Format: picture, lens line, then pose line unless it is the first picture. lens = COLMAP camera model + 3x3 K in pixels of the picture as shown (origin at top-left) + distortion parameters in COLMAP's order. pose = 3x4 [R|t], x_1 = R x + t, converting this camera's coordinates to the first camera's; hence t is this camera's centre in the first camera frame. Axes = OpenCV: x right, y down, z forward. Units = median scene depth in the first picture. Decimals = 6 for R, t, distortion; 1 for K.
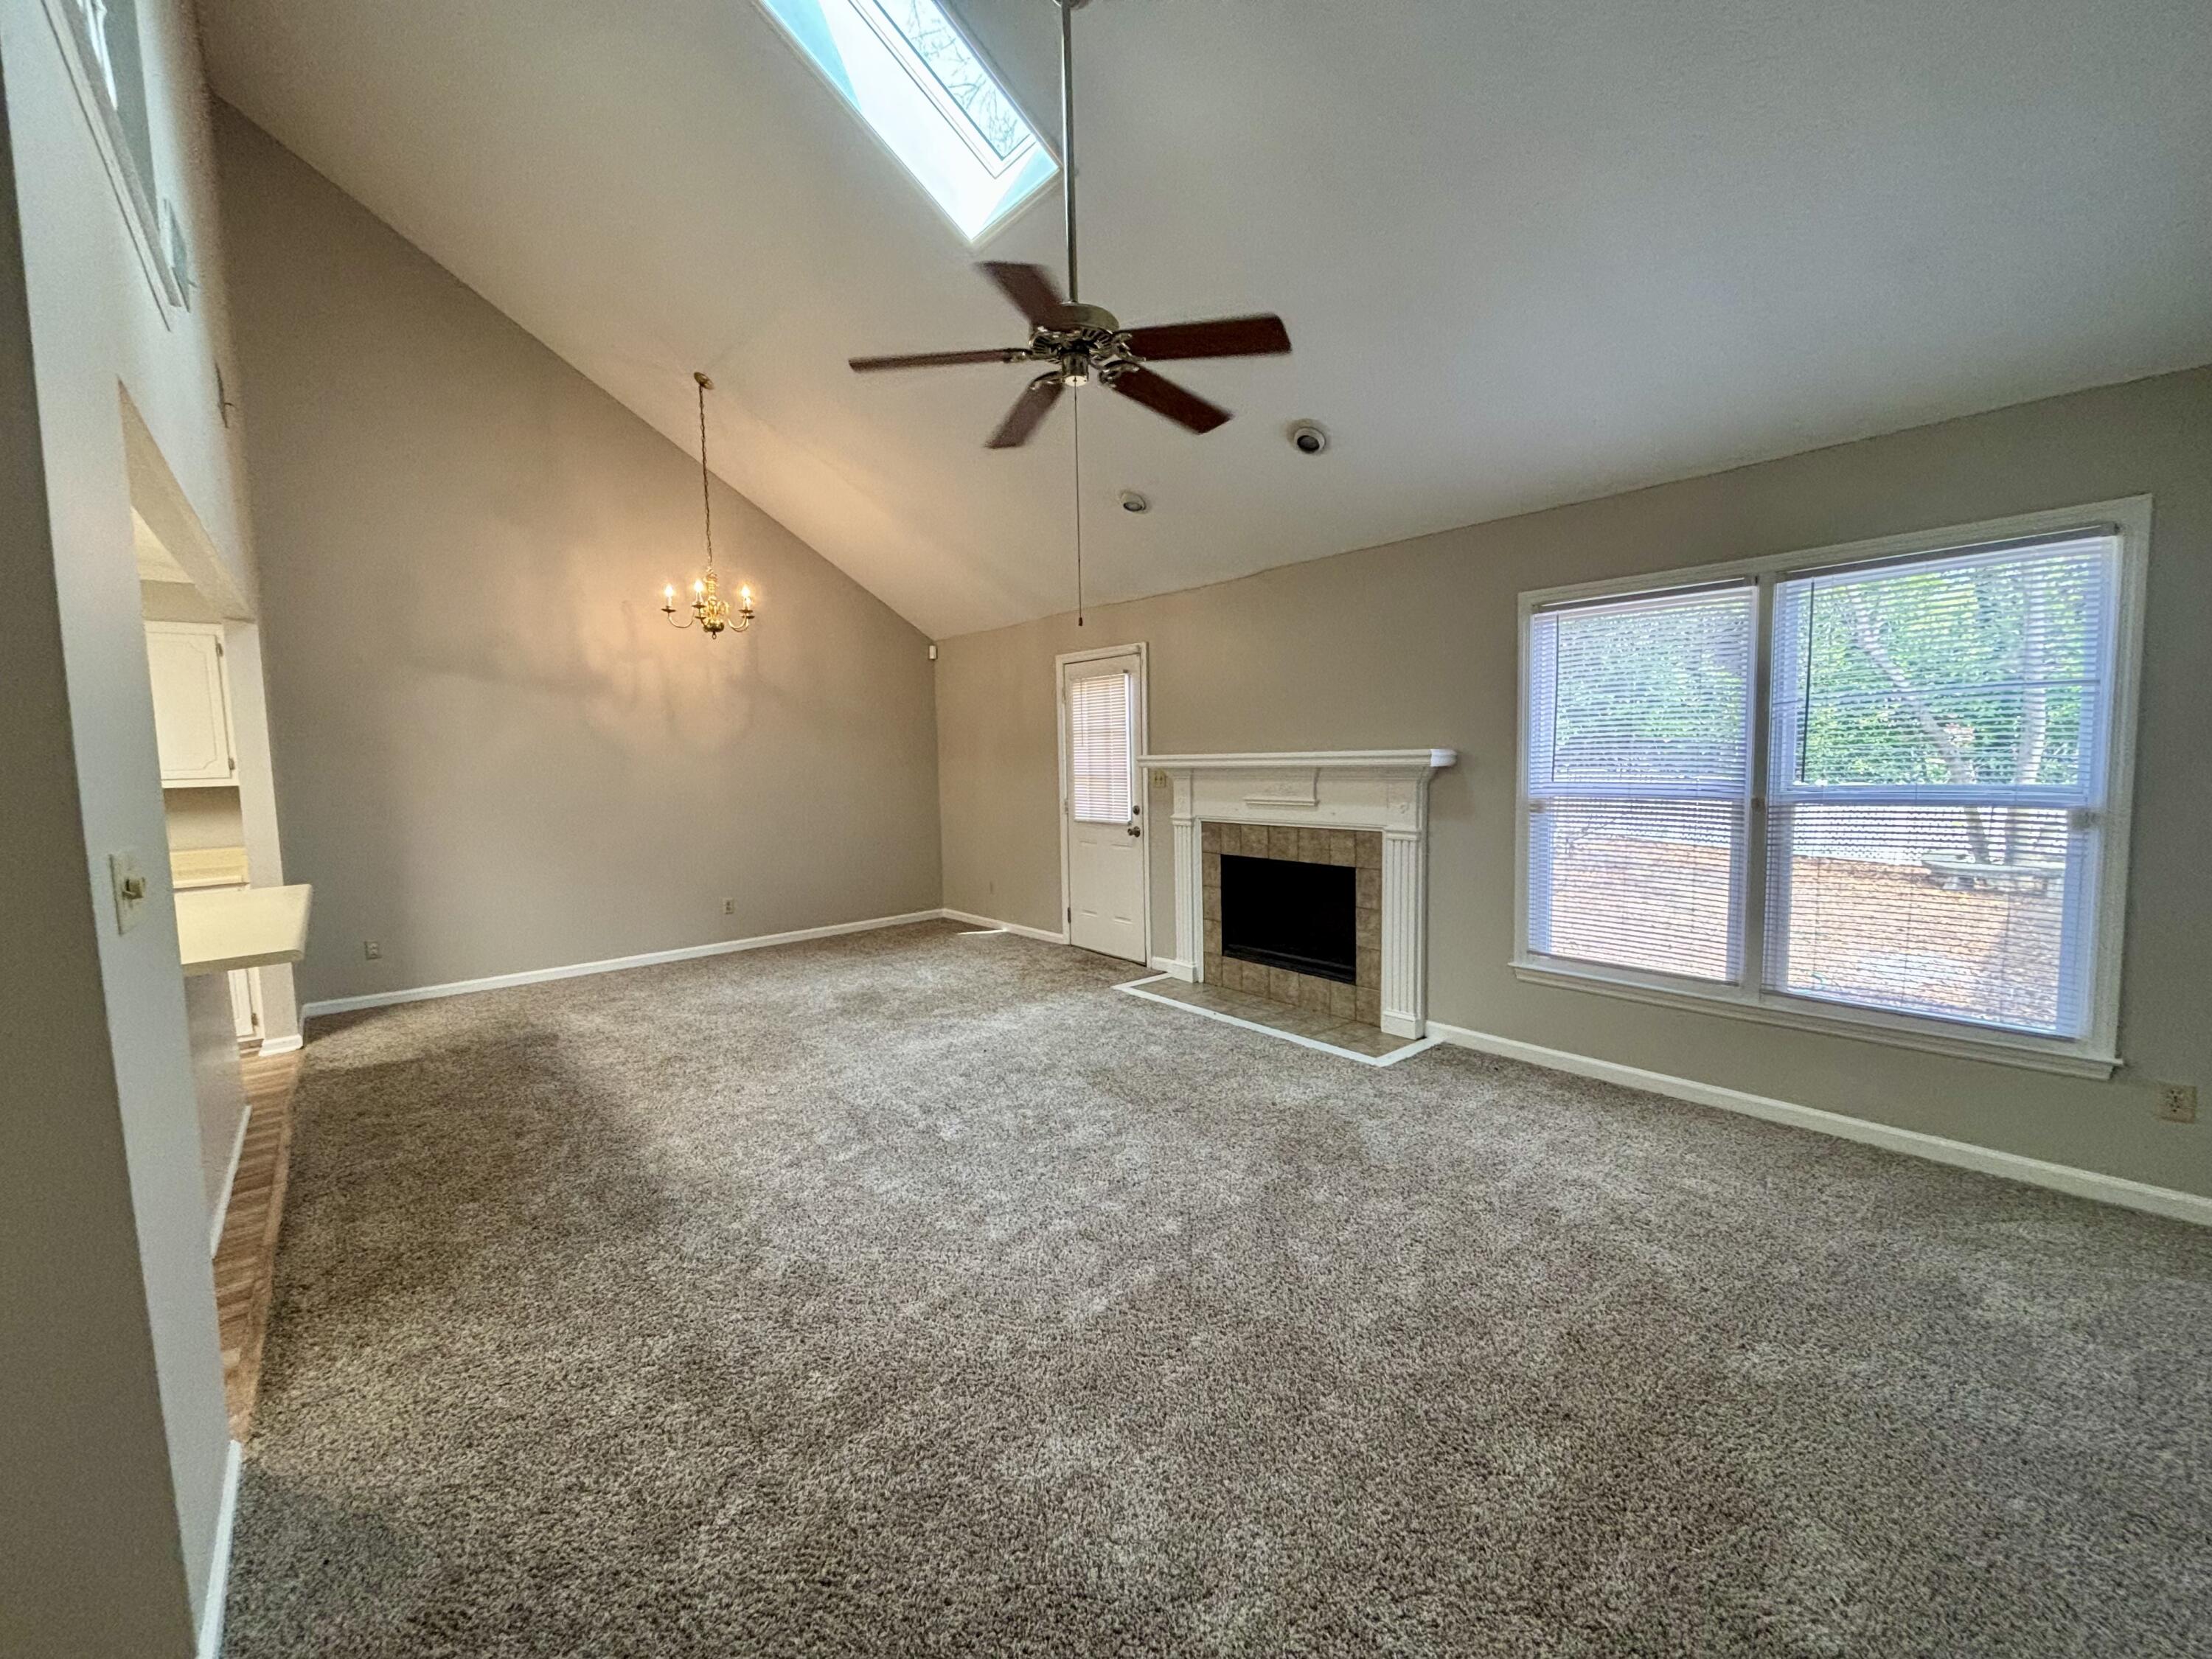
lens RADIAL K [[892.2, 0, 1114.7], [0, 892.2, 824.0], [0, 0, 1]] dist [-0.000896, -0.000339]
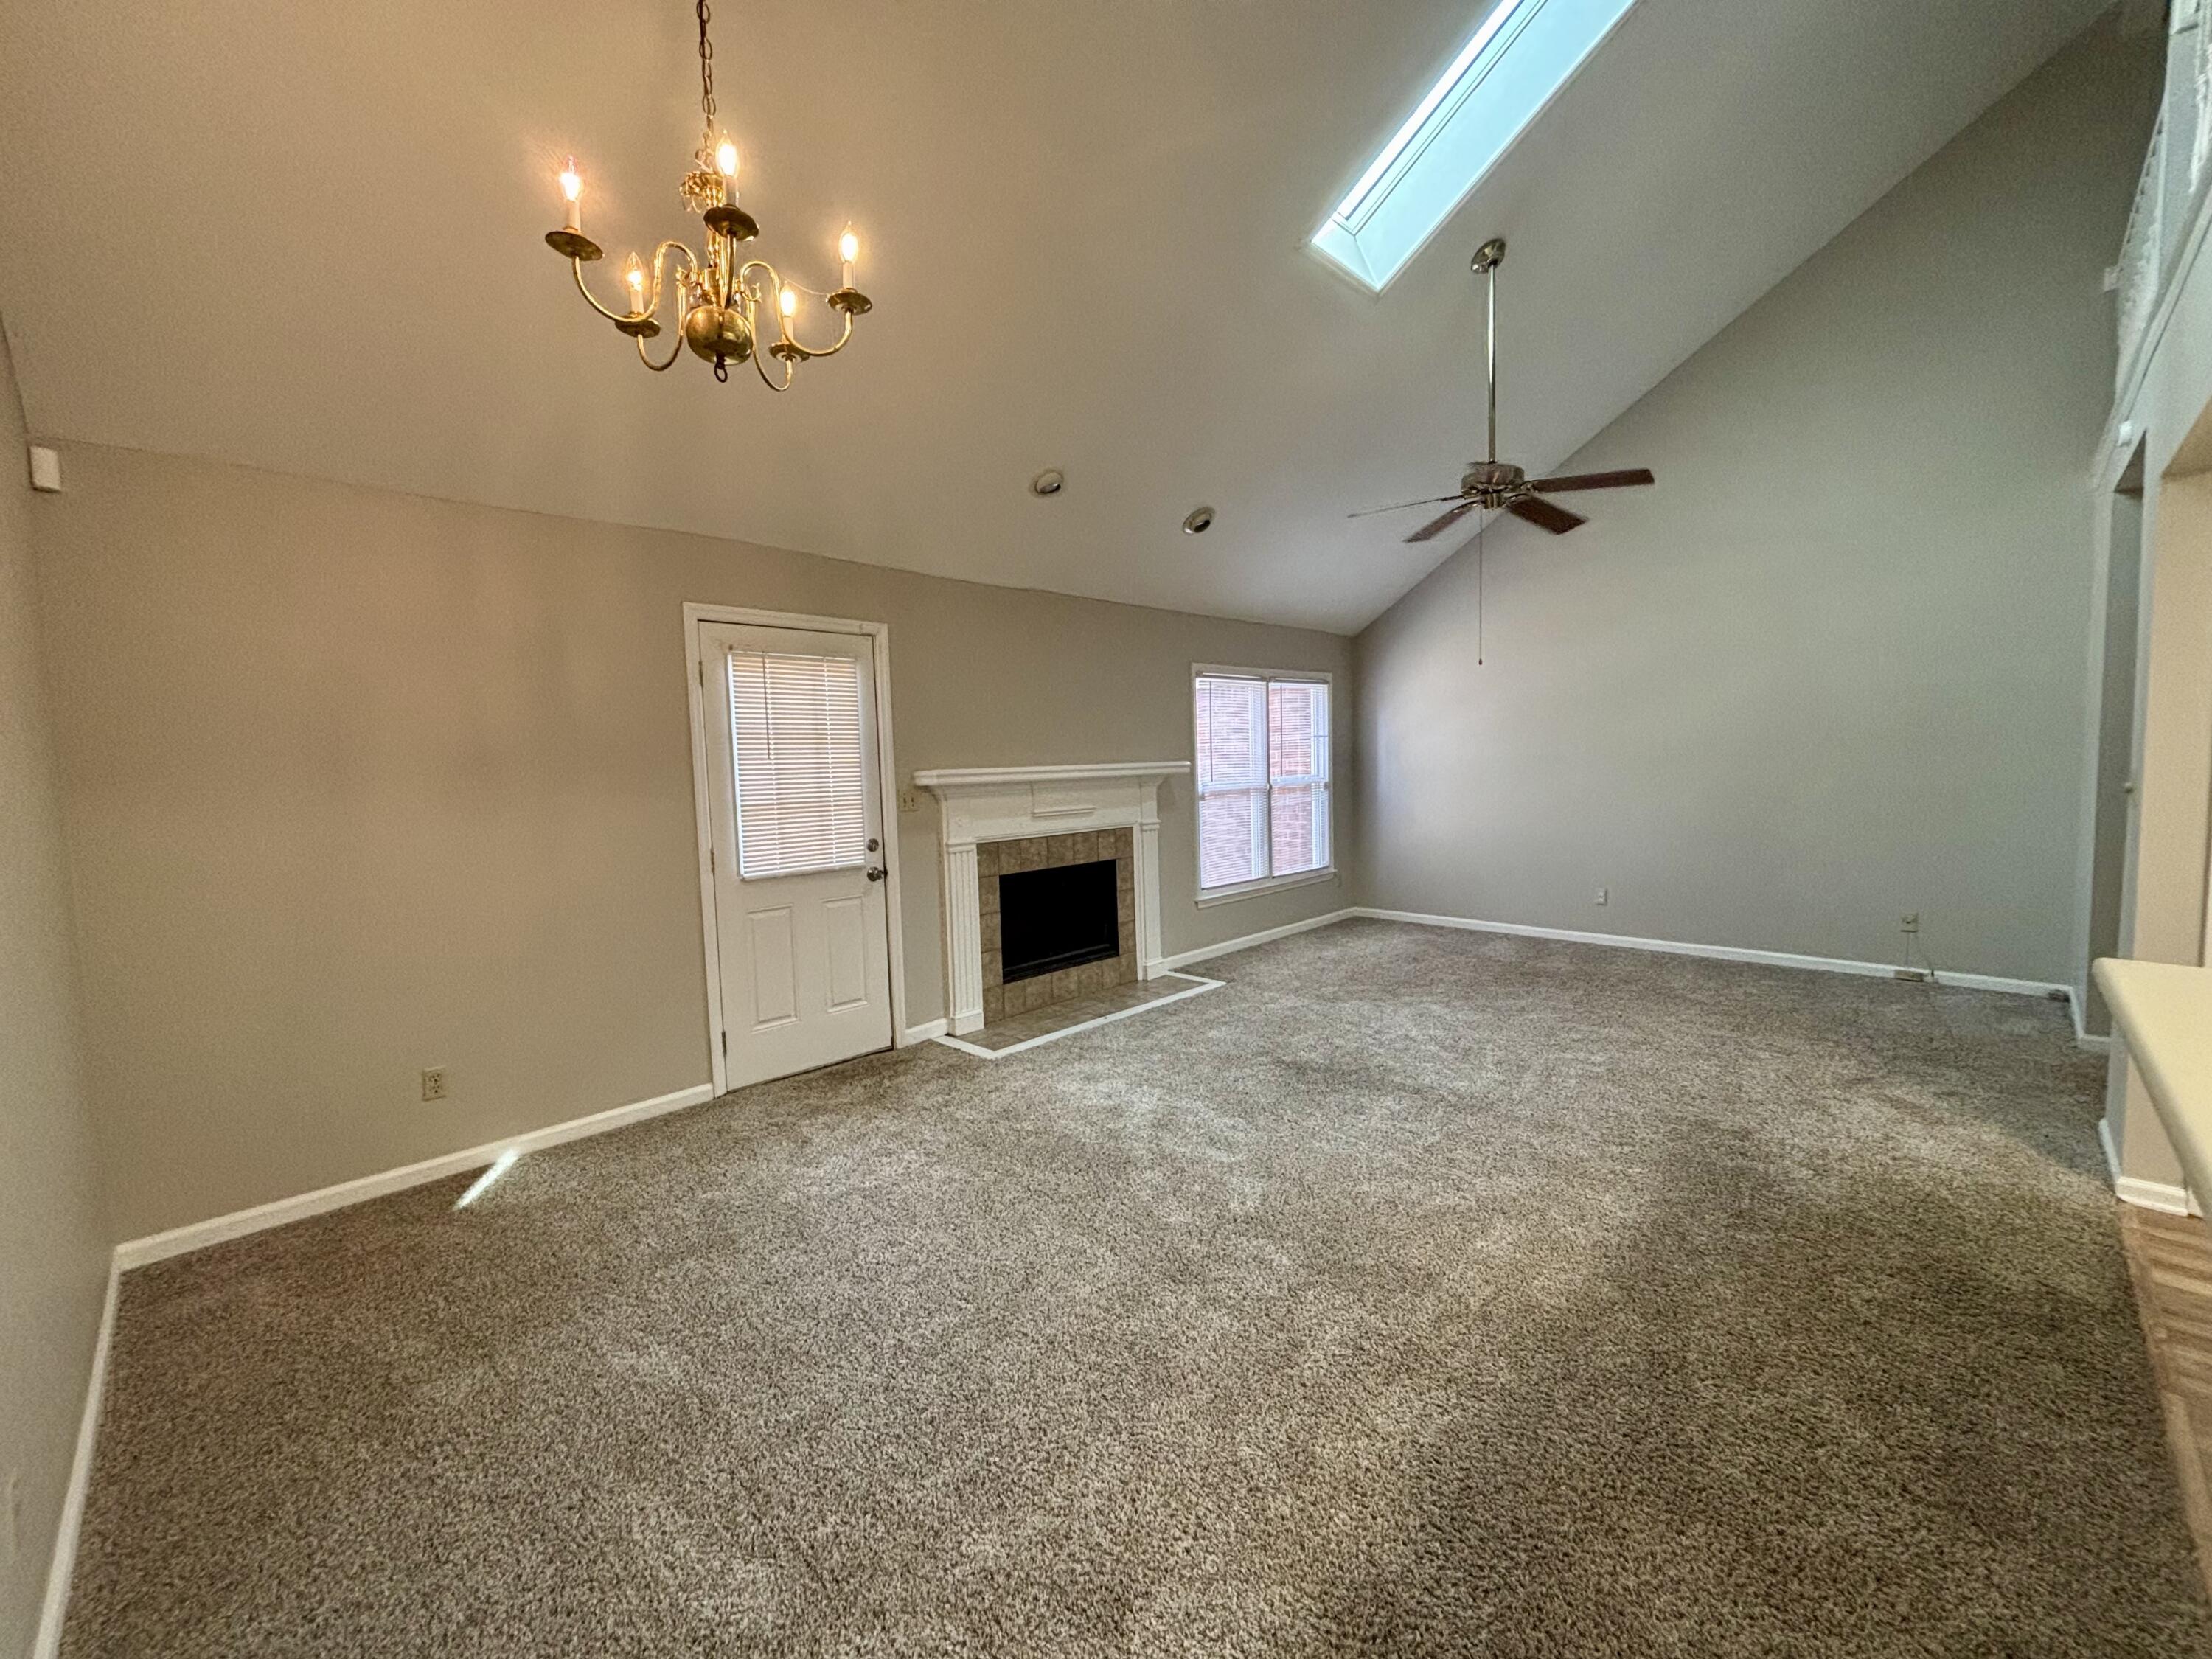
lens RADIAL K [[892.2, 0, 1097.3], [0, 892.2, 821.8], [0, 0, 1]] dist [-0.000896, -0.000339]
pose [[-0.084852, -0.042490, 0.995487, -0.826585], [0.111783, 0.992377, 0.051885, -0.059452], [-0.990103, 0.115681, -0.079456, 0.984596]]
